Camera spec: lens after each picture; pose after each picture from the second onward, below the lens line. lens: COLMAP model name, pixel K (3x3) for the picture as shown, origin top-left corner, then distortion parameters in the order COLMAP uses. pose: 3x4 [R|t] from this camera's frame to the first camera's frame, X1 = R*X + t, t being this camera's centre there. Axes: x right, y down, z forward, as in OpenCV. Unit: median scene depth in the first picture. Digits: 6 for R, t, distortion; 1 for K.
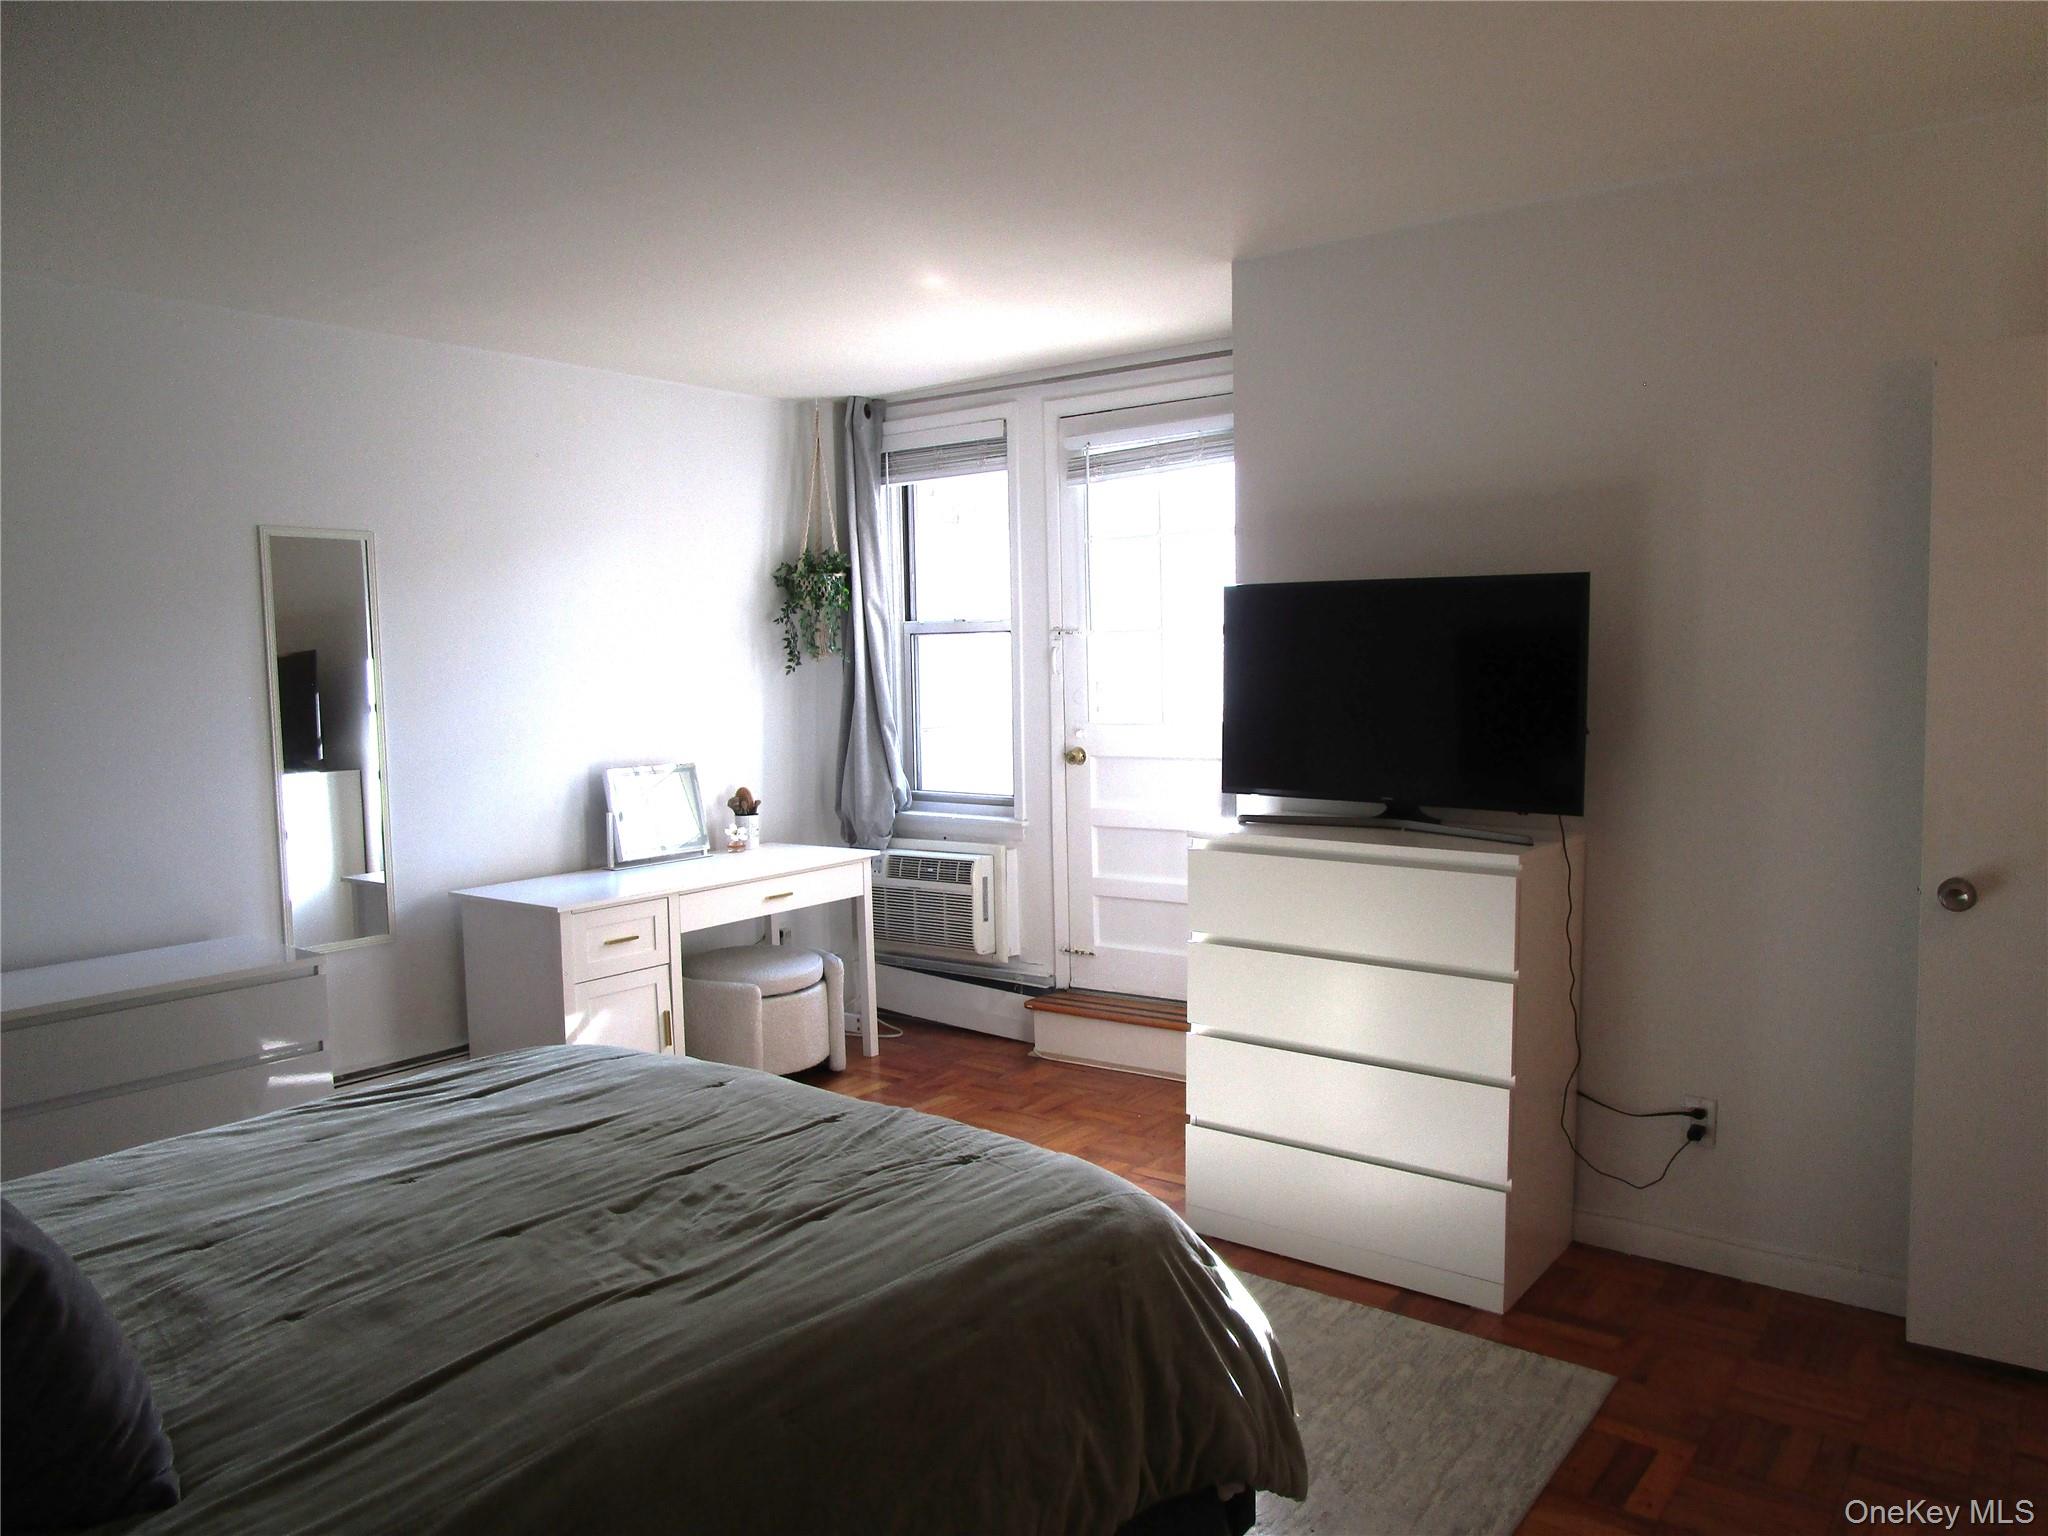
lens RADIAL K [[1490.3, 0, 1032.8], [0, 1490.3, 773.0], [0, 0, 1]] dist [0.000513, 0.000477]
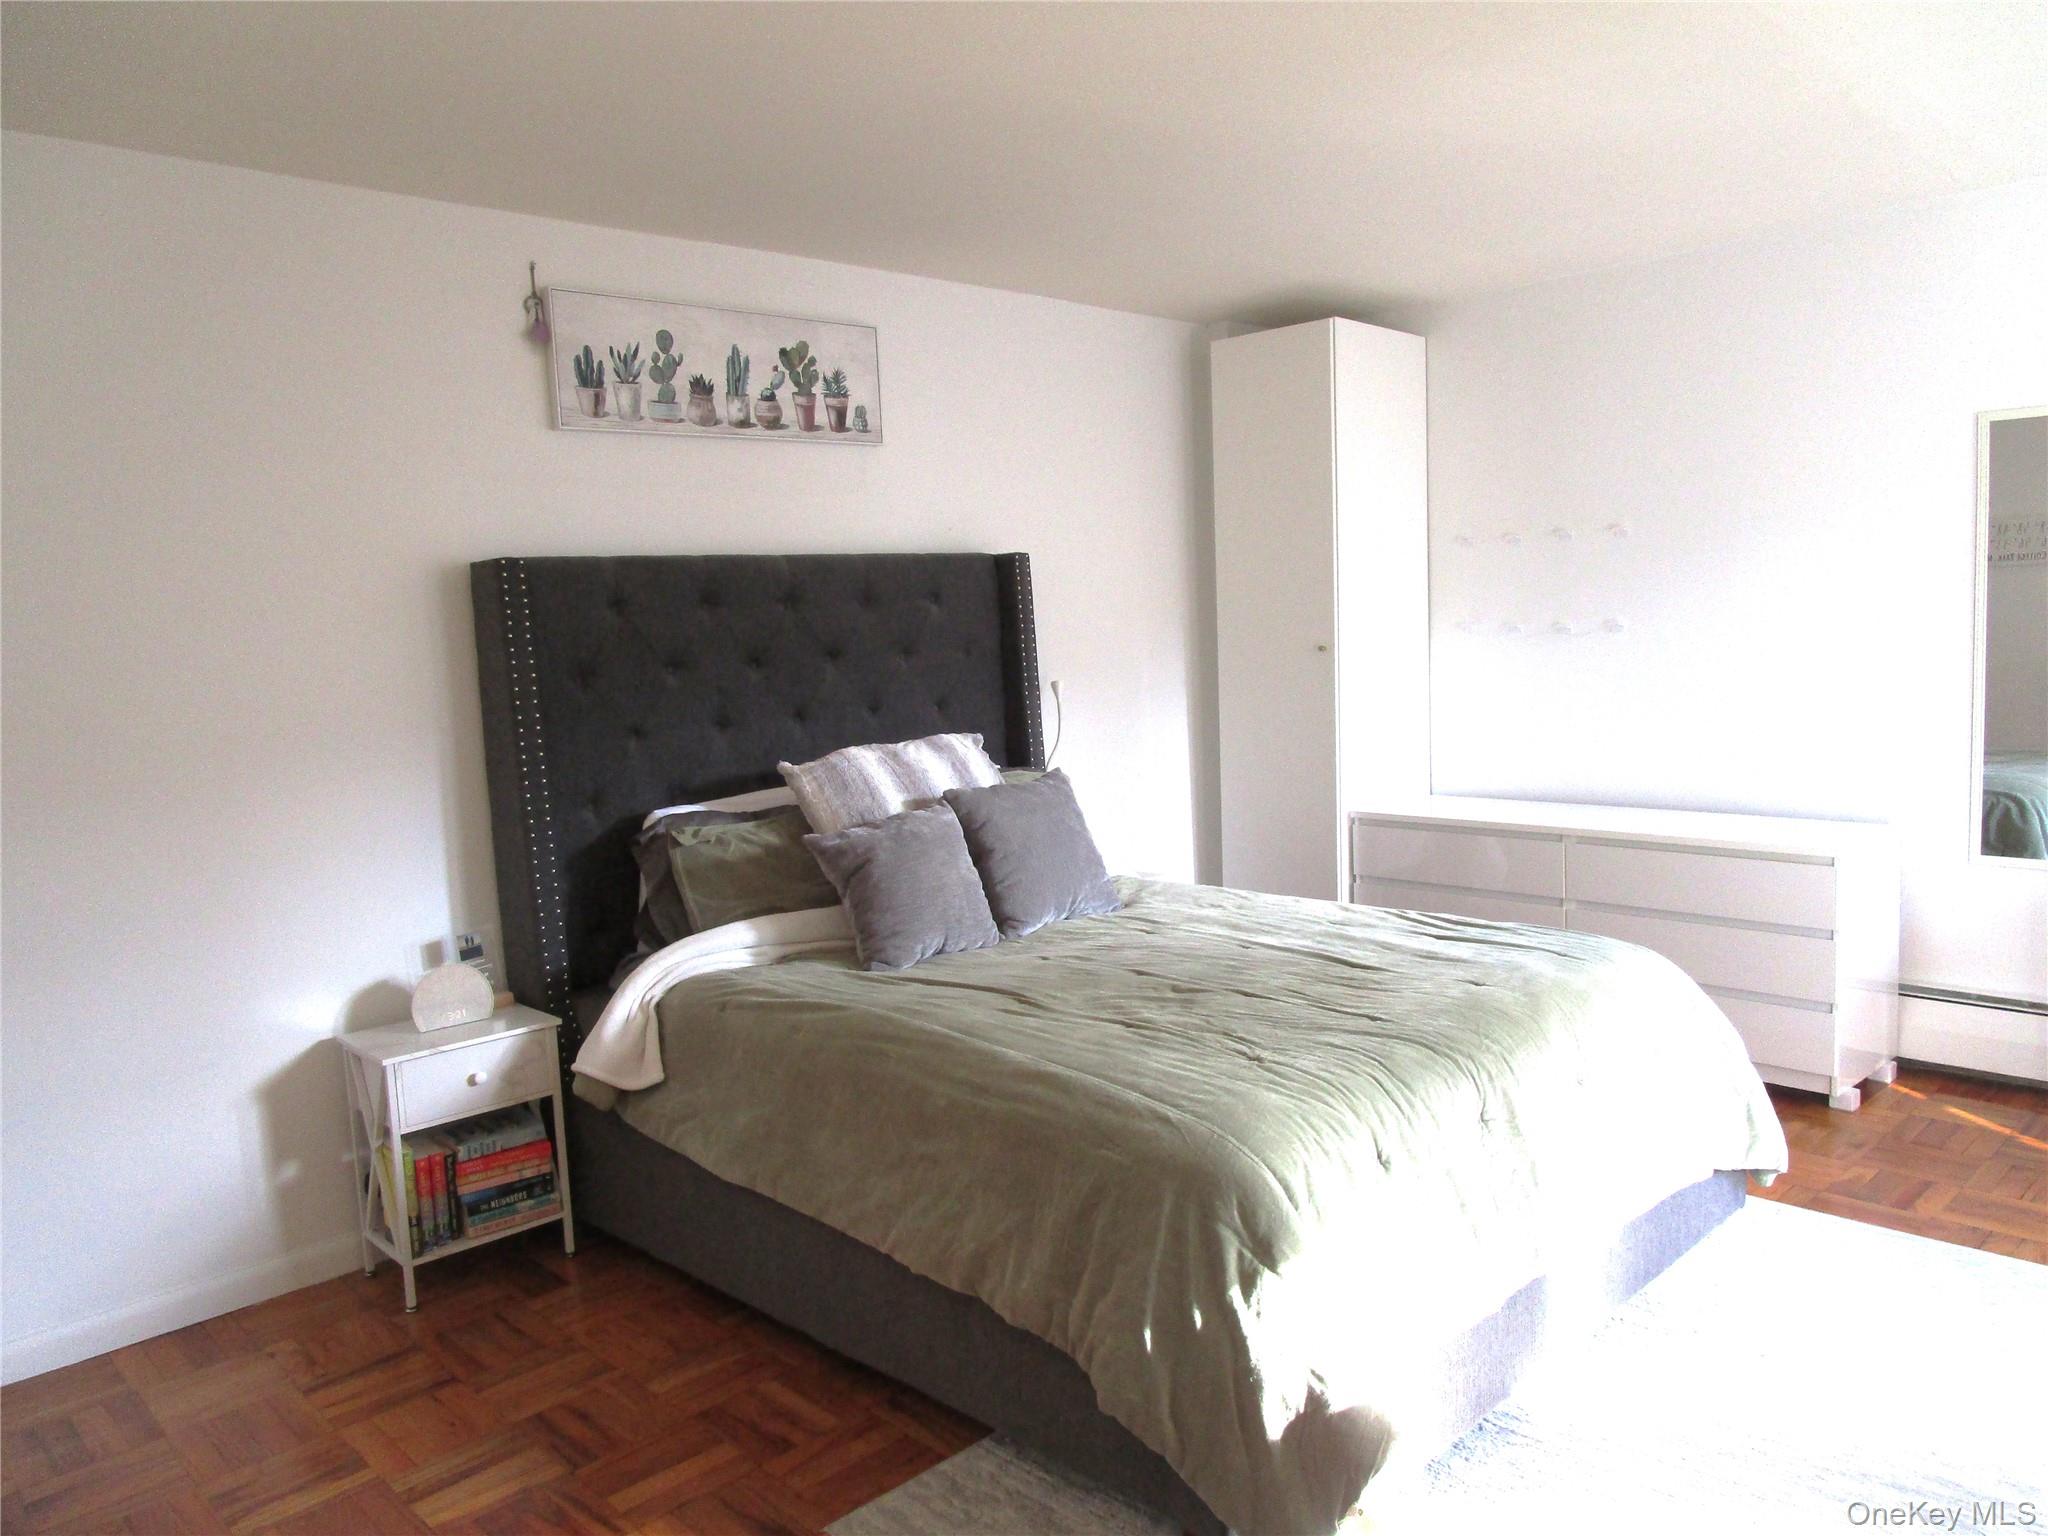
lens RADIAL K [[1490.3, 0, 1032.8], [0, 1490.3, 765.2], [0, 0, 1]] dist [0.000513, 0.000477]
pose [[-0.149368, 0.126907, -0.980604, 1.016023], [-0.031676, 0.990606, 0.133027, -0.089913], [0.988274, 0.050932, -0.143945, 0.991530]]
